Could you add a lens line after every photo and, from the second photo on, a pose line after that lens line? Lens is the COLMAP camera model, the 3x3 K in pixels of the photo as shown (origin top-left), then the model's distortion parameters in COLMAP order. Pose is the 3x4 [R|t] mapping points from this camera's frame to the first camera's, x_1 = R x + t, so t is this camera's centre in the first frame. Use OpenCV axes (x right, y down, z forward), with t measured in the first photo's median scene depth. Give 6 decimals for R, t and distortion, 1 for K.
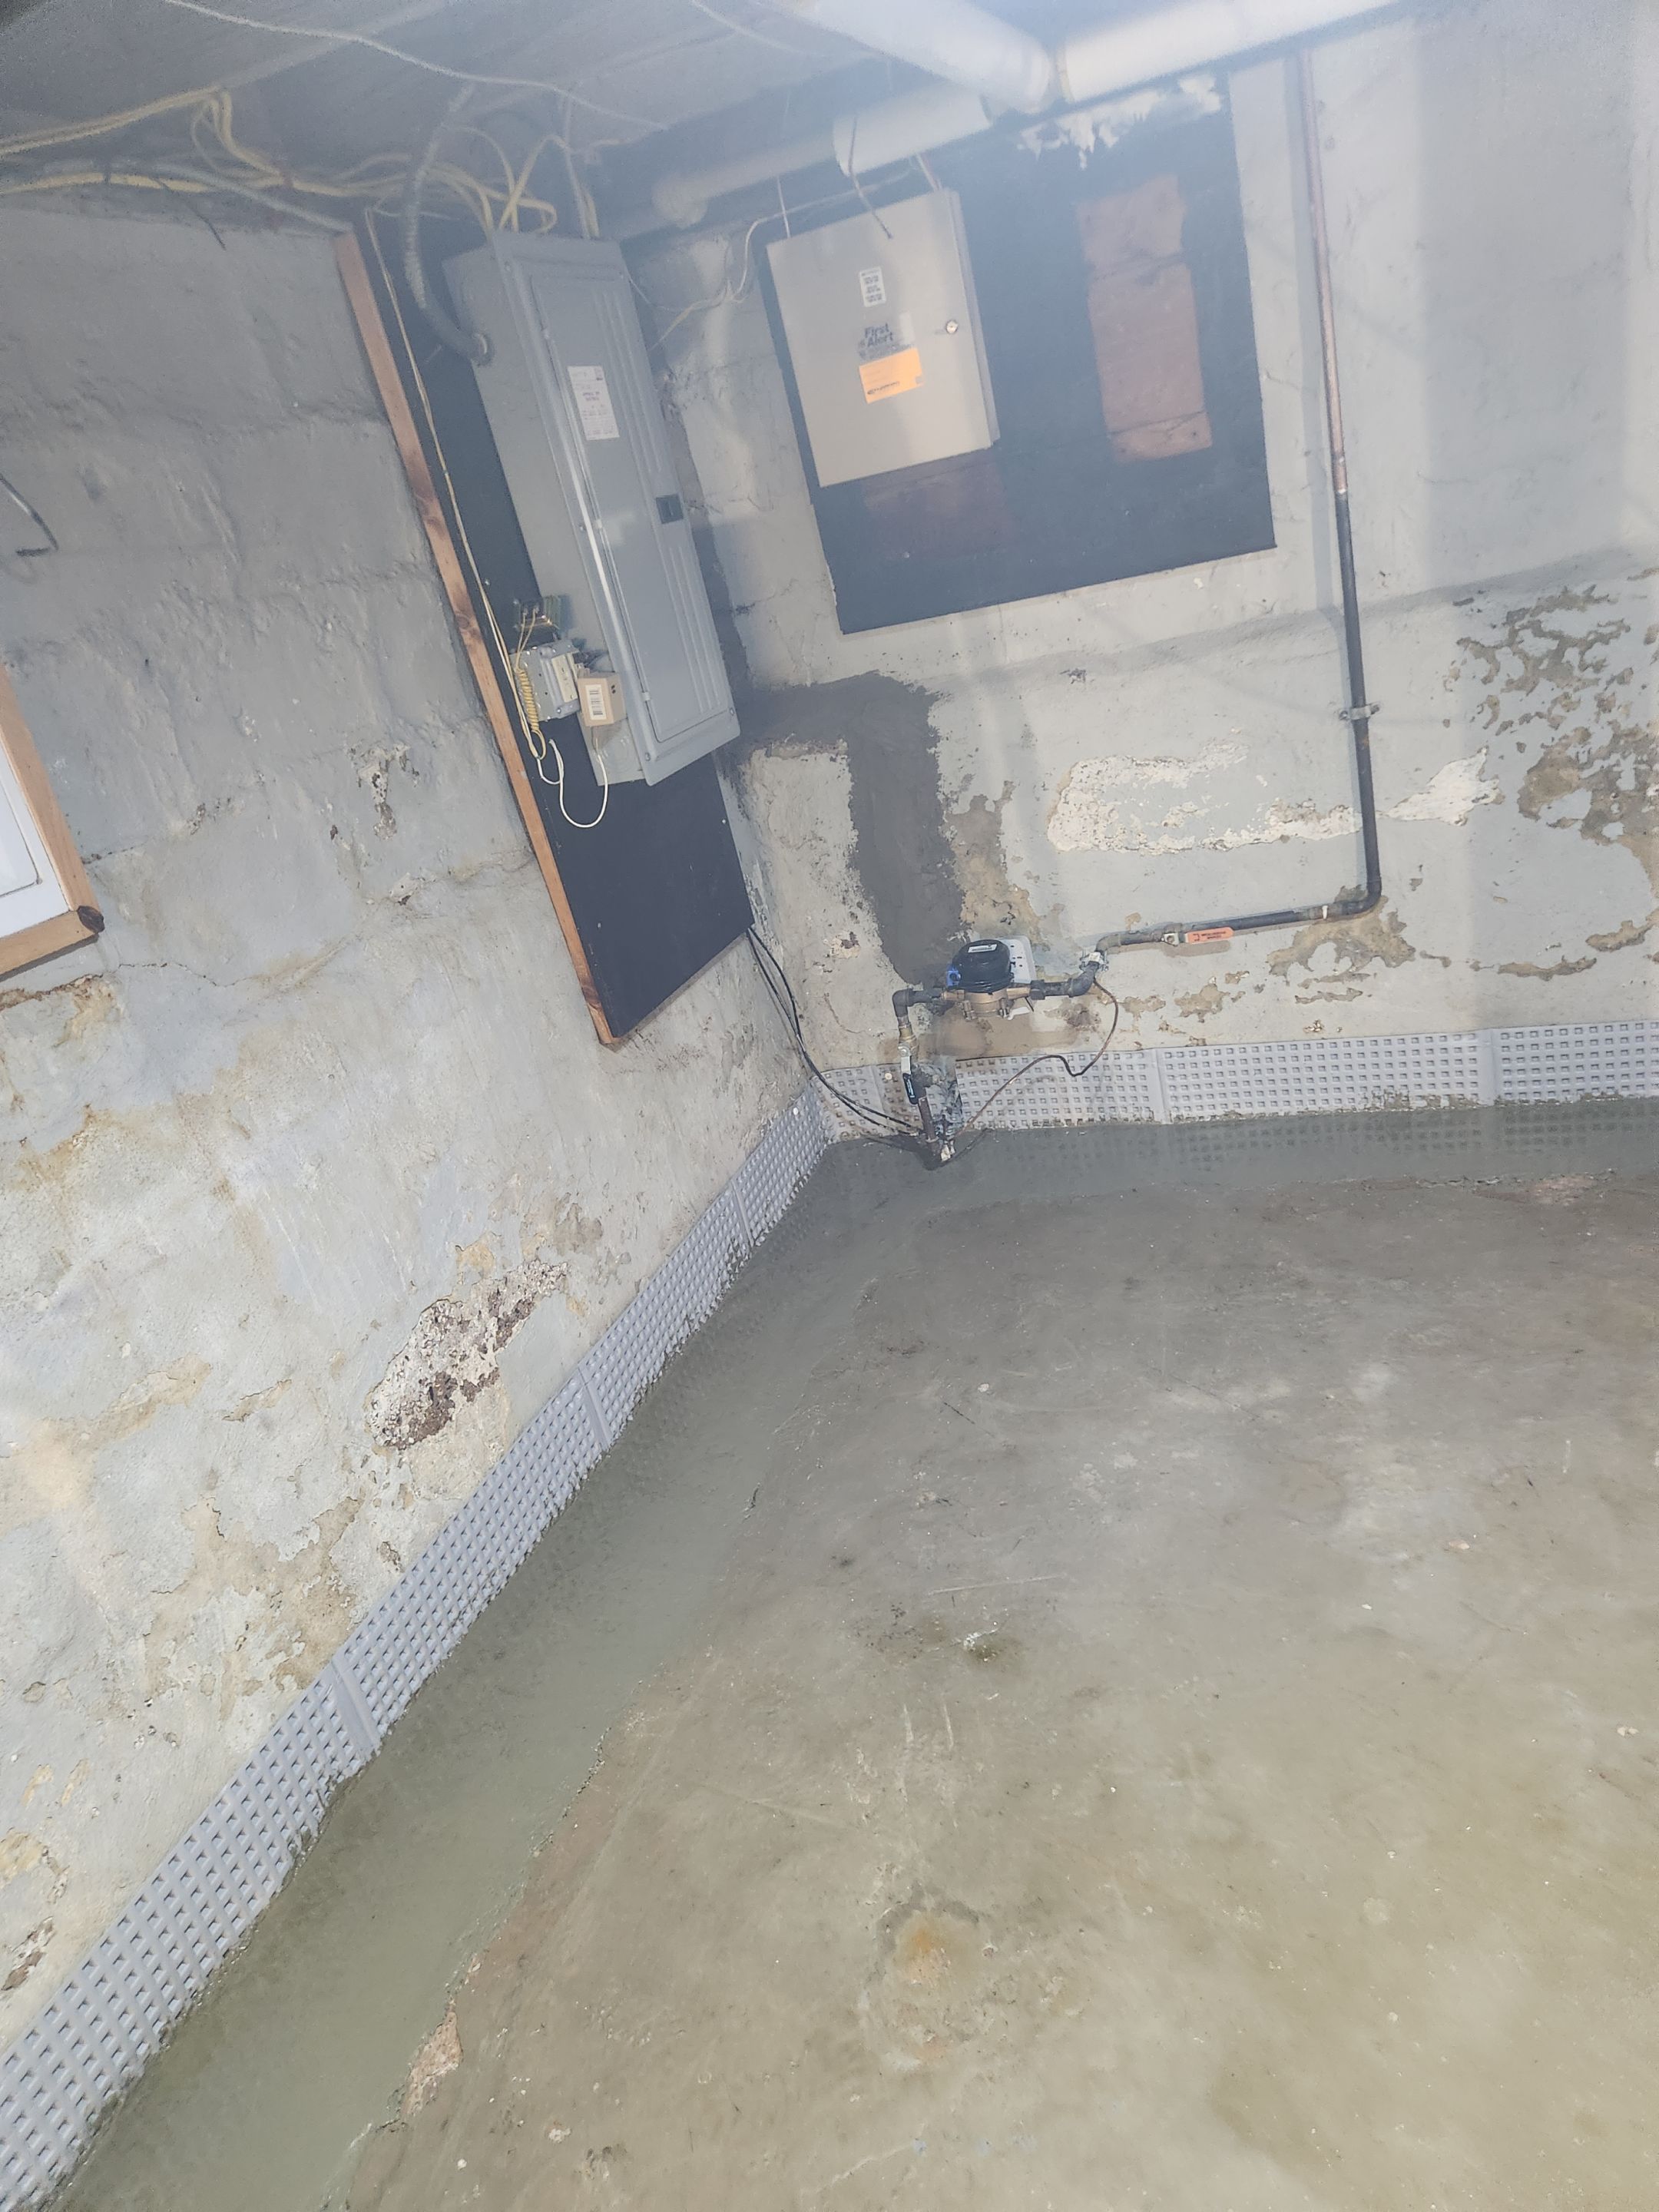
lens RADIAL K [[1474.0, 0, 847.7], [0, 1474.0, 1123.1], [0, 0, 1]] dist [0.055721, -0.014333]
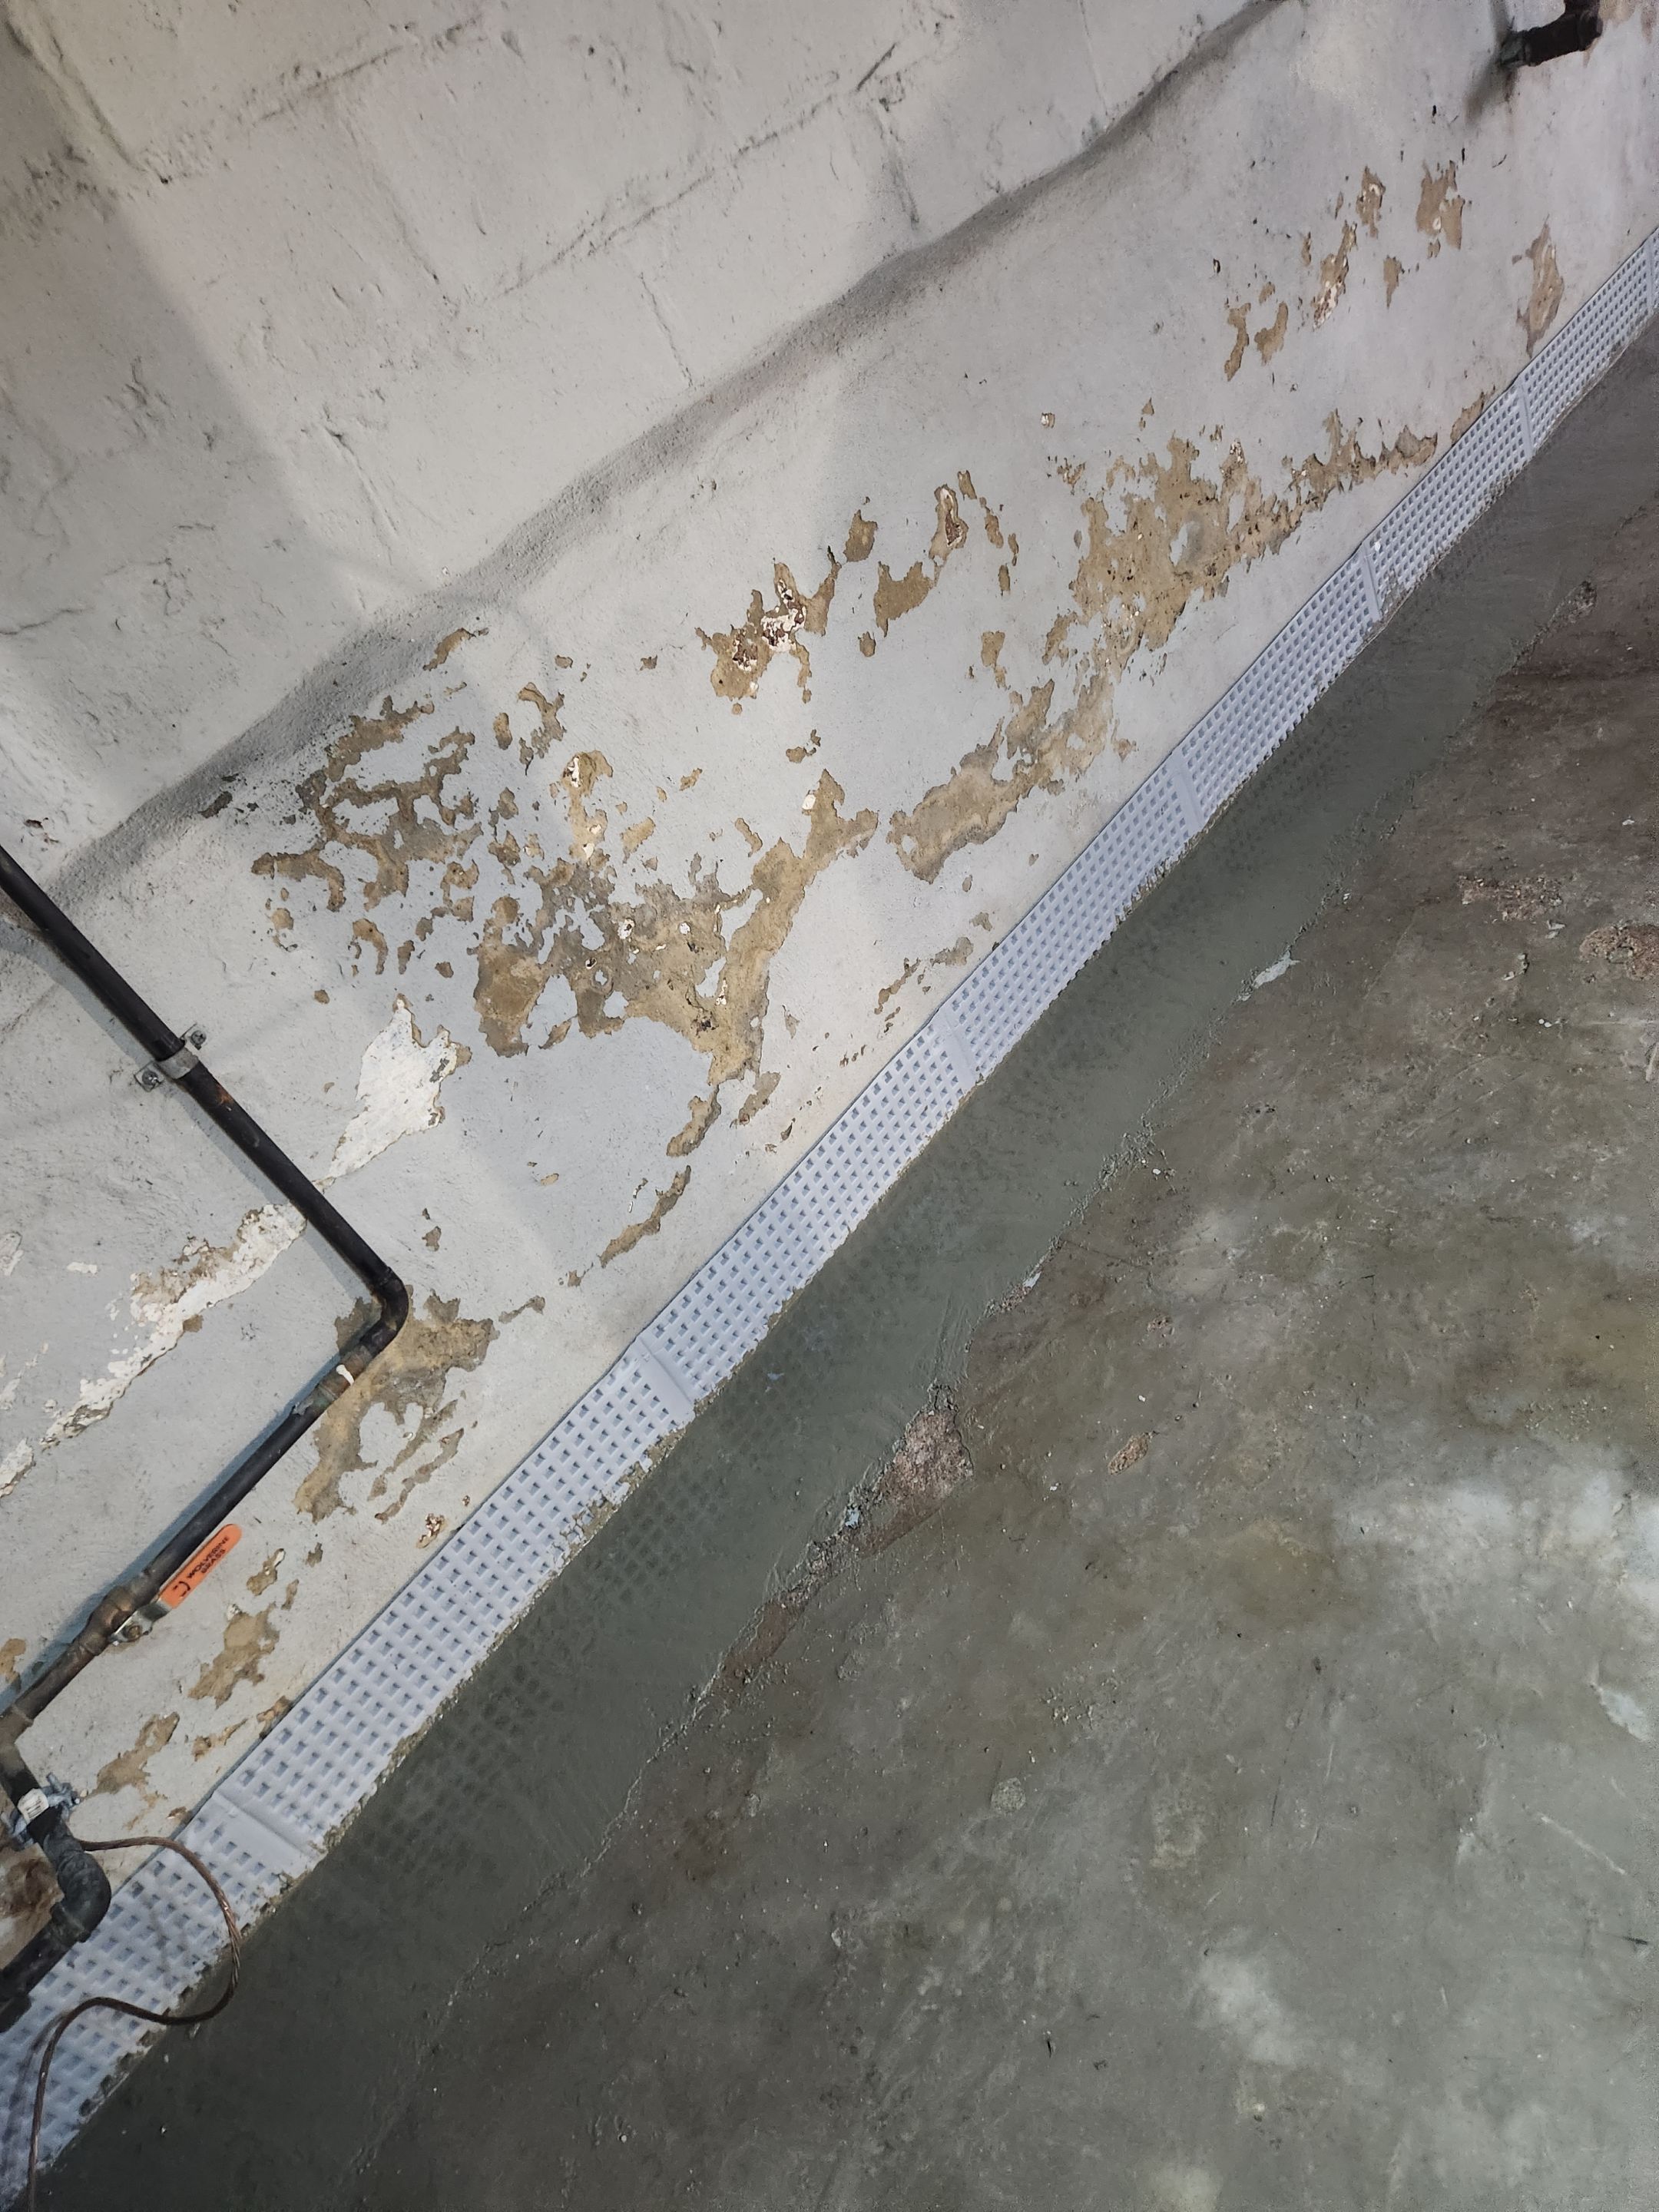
lens RADIAL K [[1464.5, 0, 833.4], [0, 1464.5, 1096.1], [0, 0, 1]] dist [0.056432, -0.039454]
pose [[0.422872, -0.523276, 0.739839, 0.056755], [0.621664, 0.761535, 0.183296, -0.215594], [-0.659328, 0.382421, 0.647334, 0.520056]]
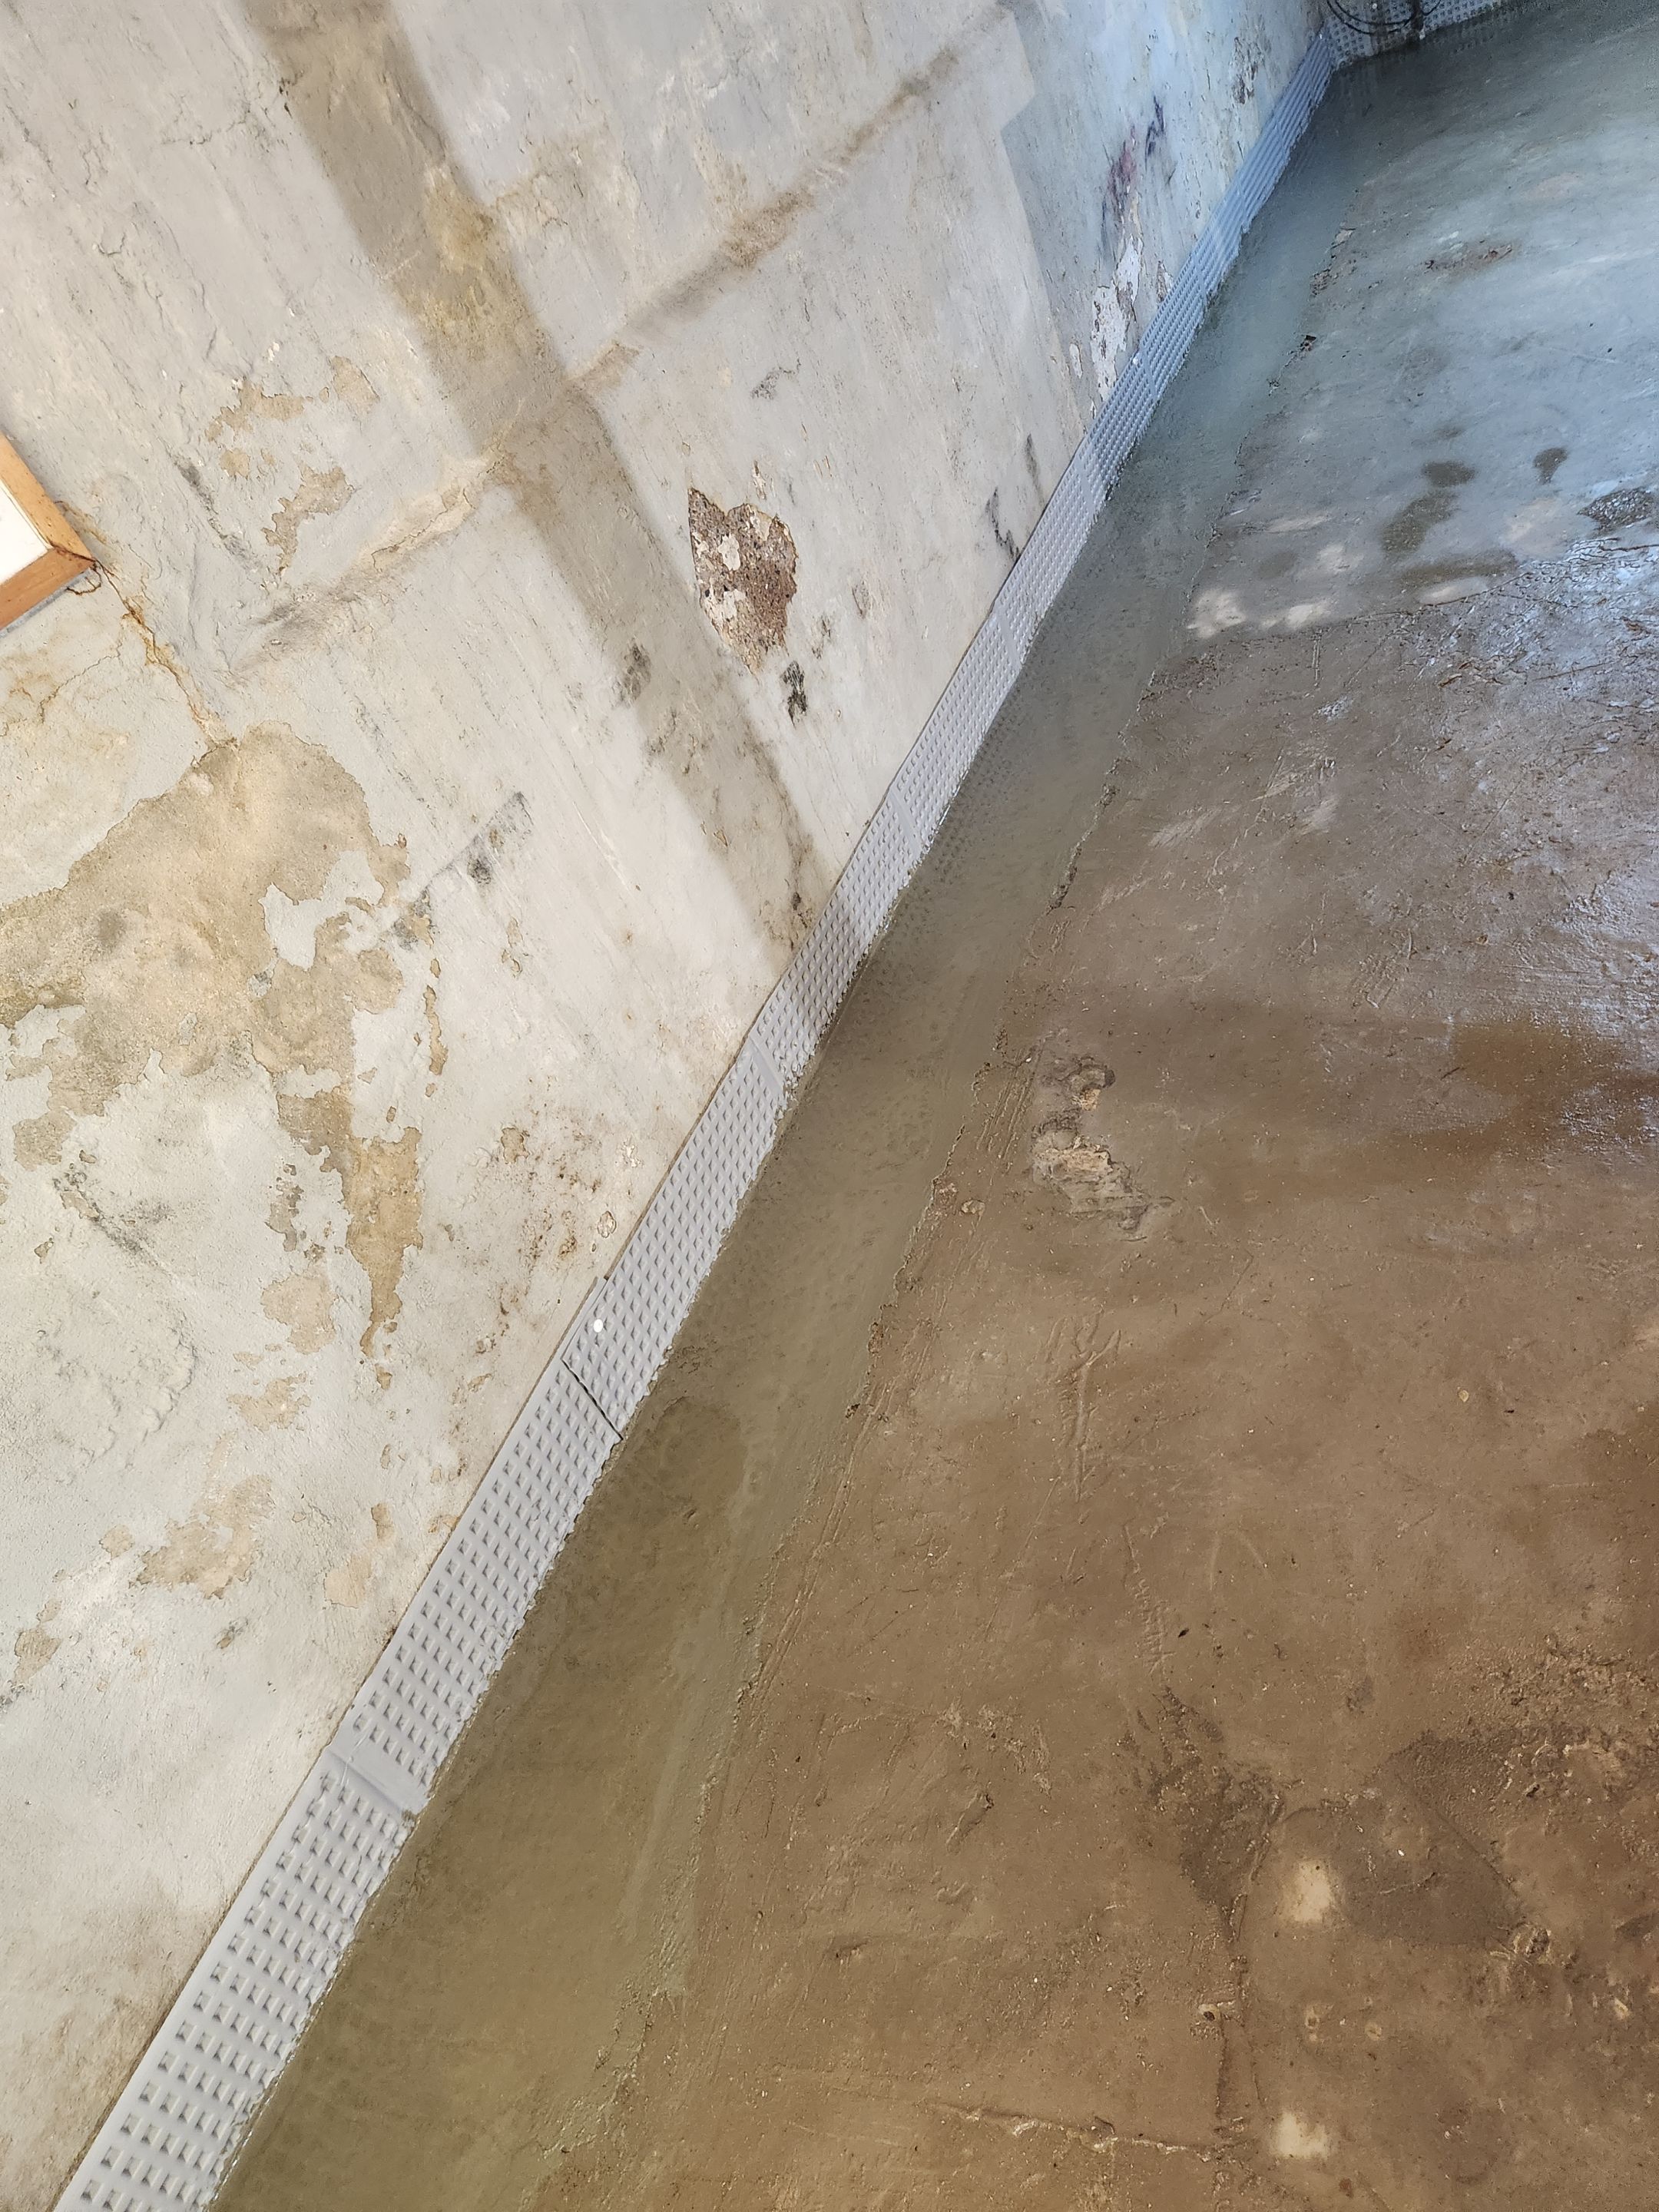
lens RADIAL K [[1464.5, 0, 818.3], [0, 1464.5, 1100.9], [0, 0, 1]] dist [0.056432, -0.039454]
pose [[0.979304, -0.107741, -0.171334, -0.516667], [0.153652, 0.946771, 0.282870, 0.677371], [0.131737, -0.303342, 0.943732, -1.224073]]
